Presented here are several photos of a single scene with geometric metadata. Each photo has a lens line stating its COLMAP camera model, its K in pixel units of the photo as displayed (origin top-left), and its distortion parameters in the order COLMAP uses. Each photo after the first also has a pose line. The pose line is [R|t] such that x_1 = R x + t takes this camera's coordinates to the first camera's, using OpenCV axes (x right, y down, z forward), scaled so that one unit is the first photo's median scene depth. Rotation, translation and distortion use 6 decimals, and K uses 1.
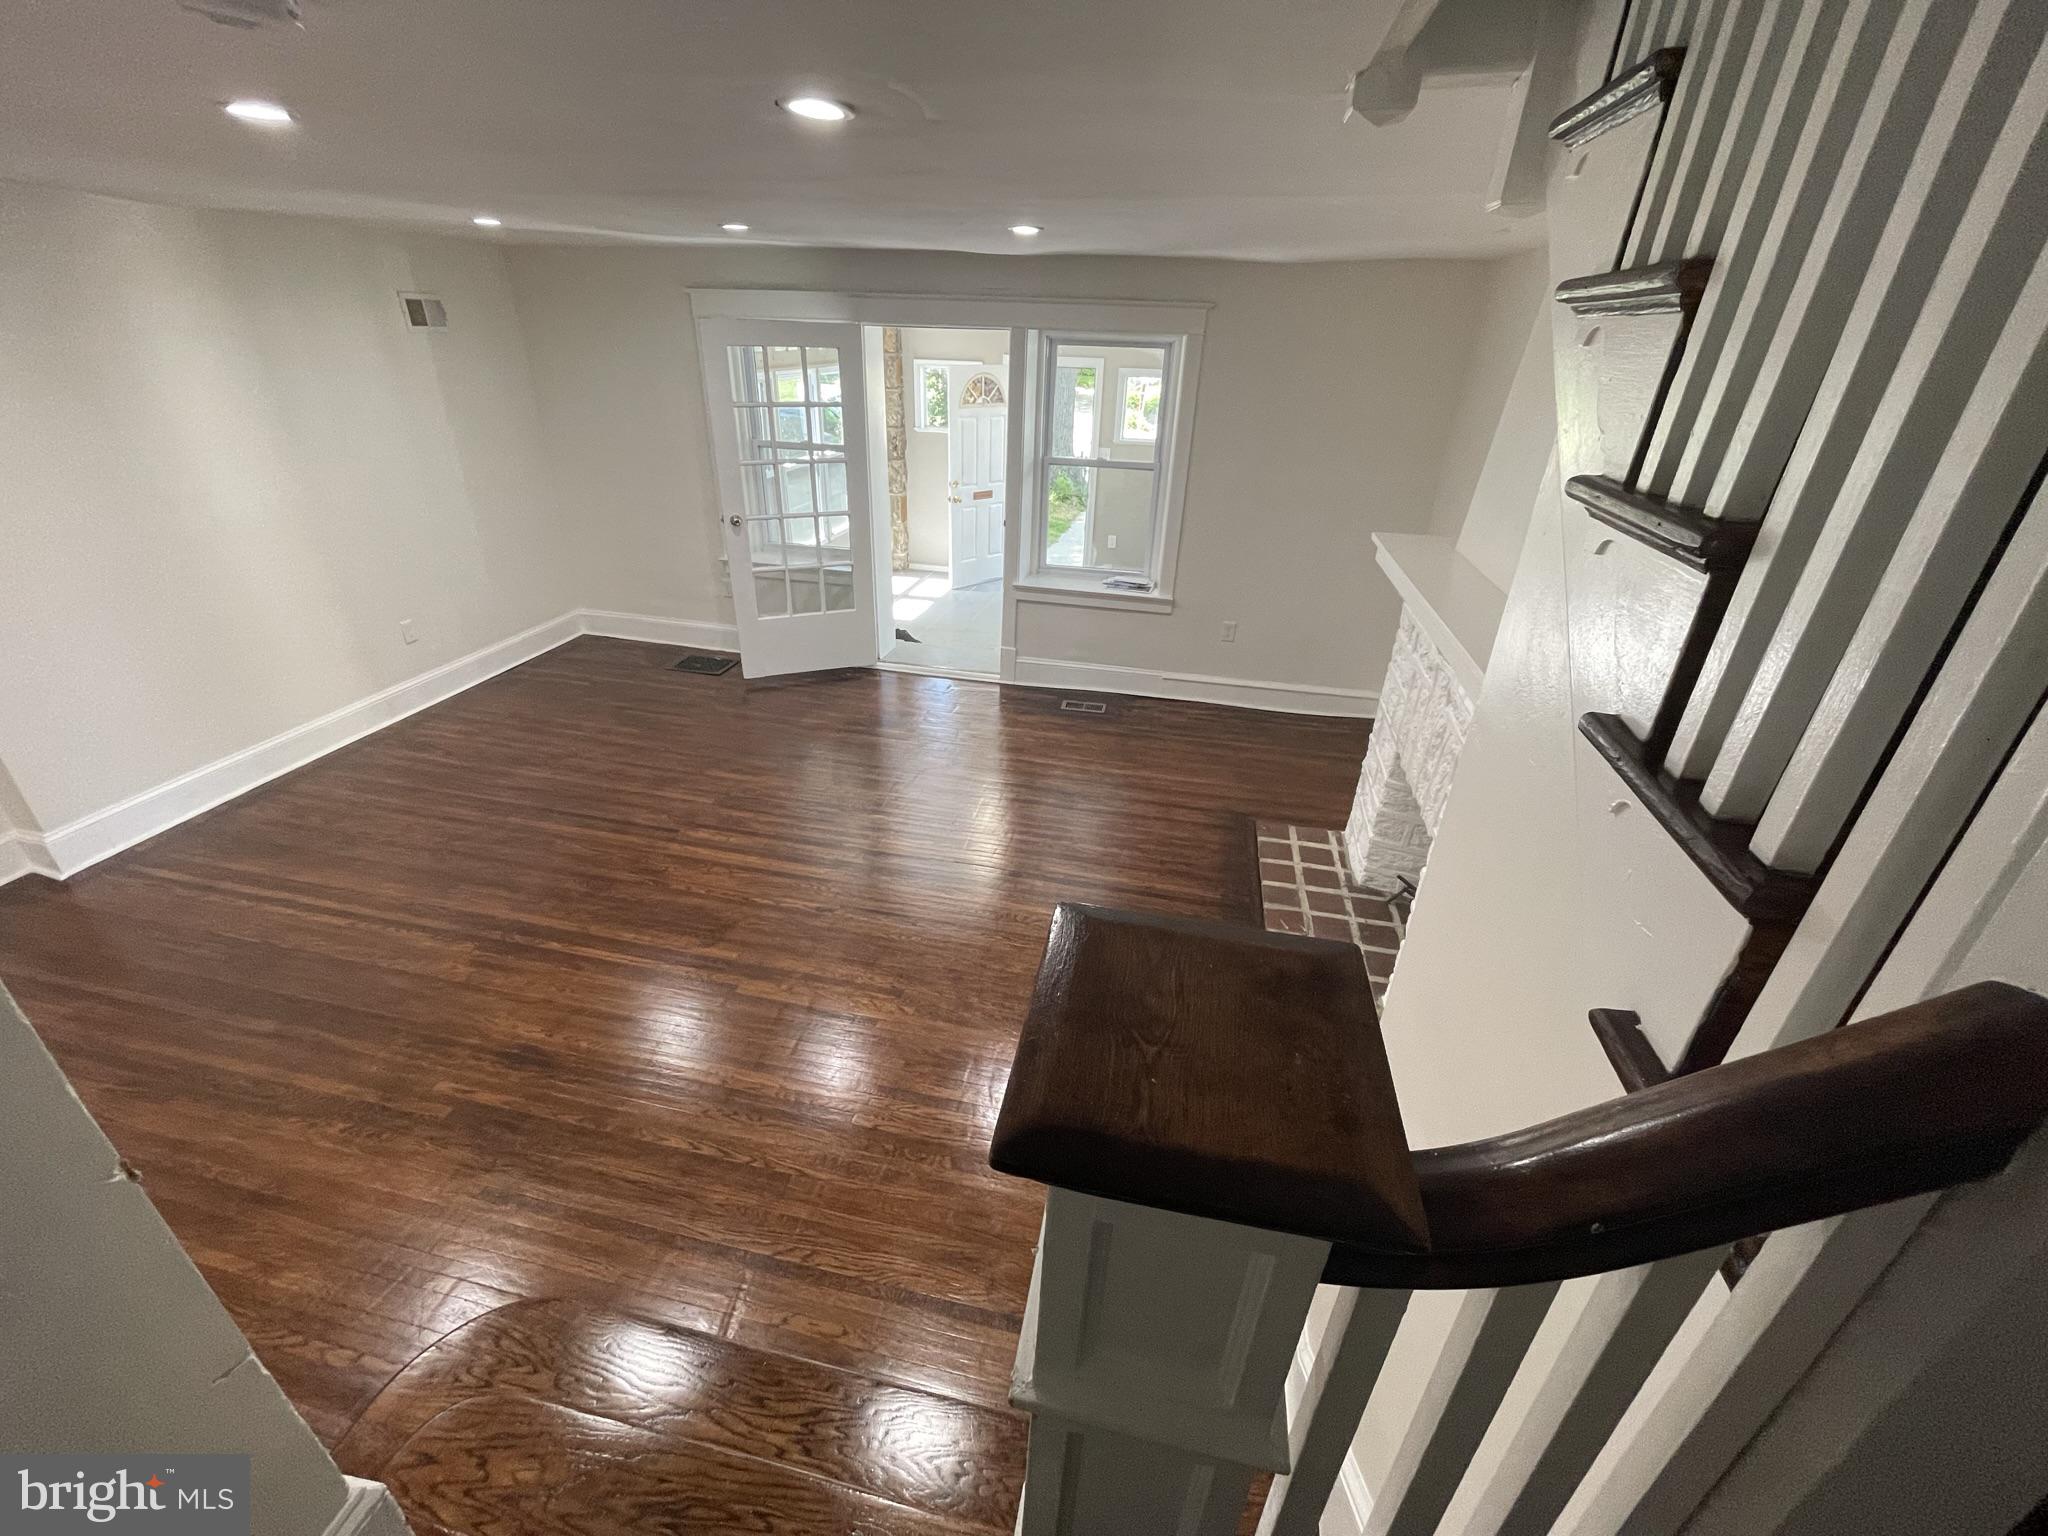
lens RADIAL K [[830.5, 0, 1029.1], [0, 830.5, 745.7], [0, 0, 1]] dist [-0.003235, 0.001812]
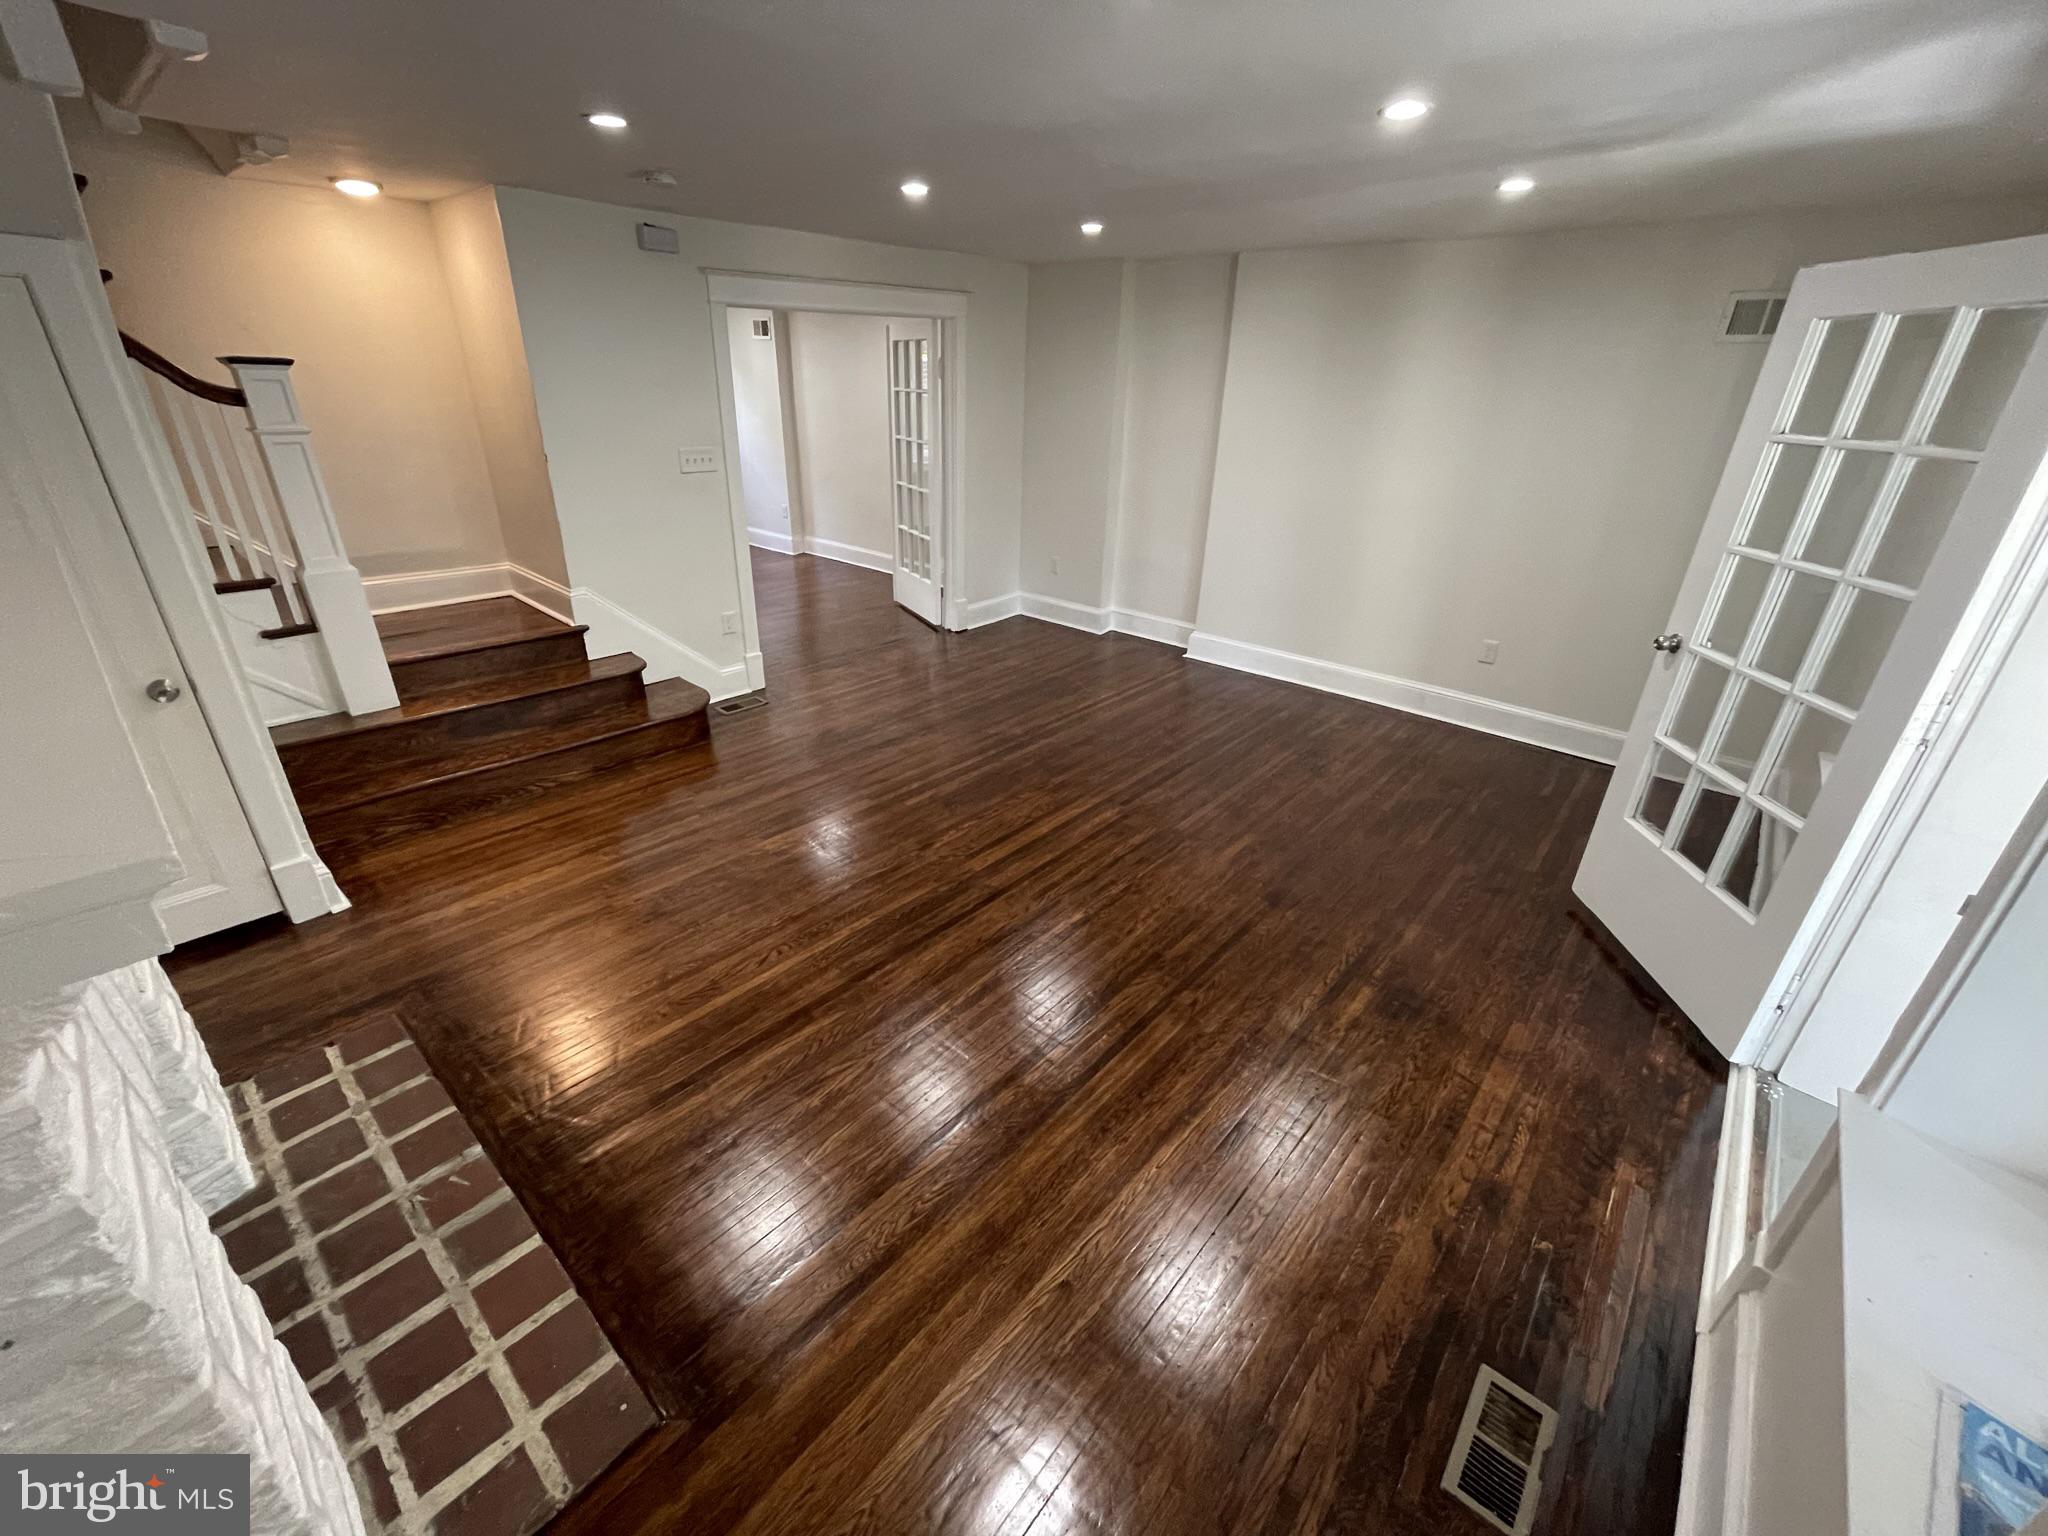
lens RADIAL K [[830.5, 0, 1014.9], [0, 830.5, 766.0], [0, 0, 1]] dist [-0.003235, 0.001812]
pose [[-0.498686, 0.326508, -0.802935, 0.434107], [-0.423180, 0.716724, 0.554279, -0.435506], [0.756459, 0.616197, -0.219249, 1.111170]]
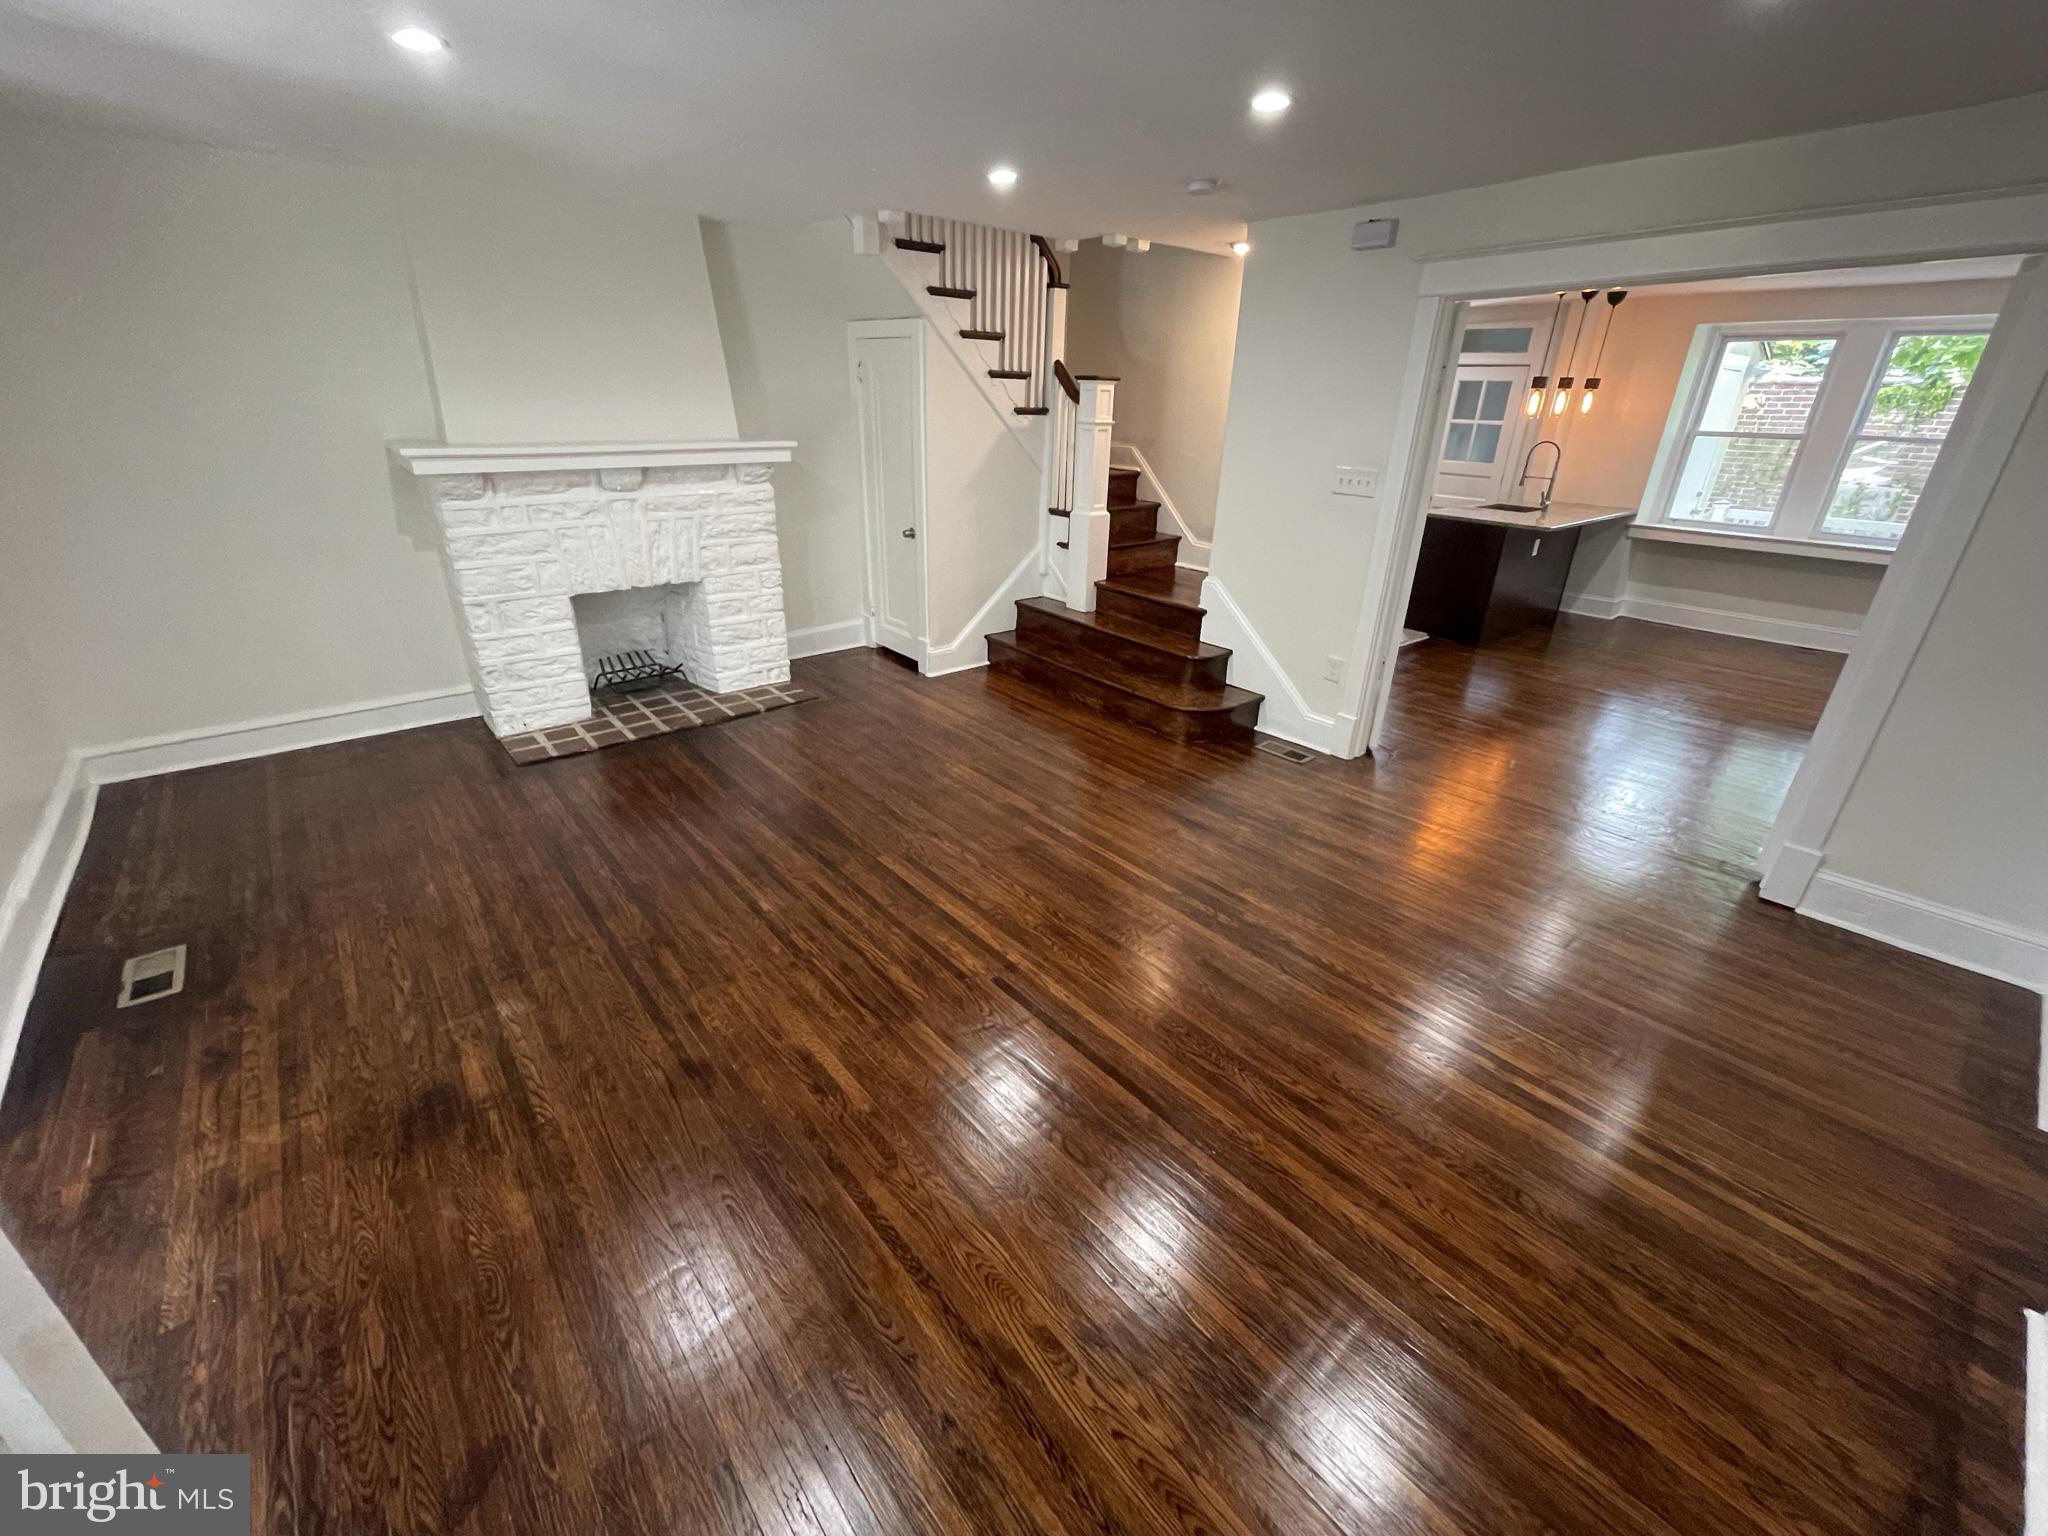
lens RADIAL K [[830.5, 0, 1016.7], [0, 830.5, 763.9], [0, 0, 1]] dist [-0.003235, 0.001812]
pose [[-0.781773, -0.300410, 0.546430, -0.765181], [0.229899, 0.675712, 0.700400, -0.488344], [-0.579636, 0.673177, -0.459189, 1.202519]]
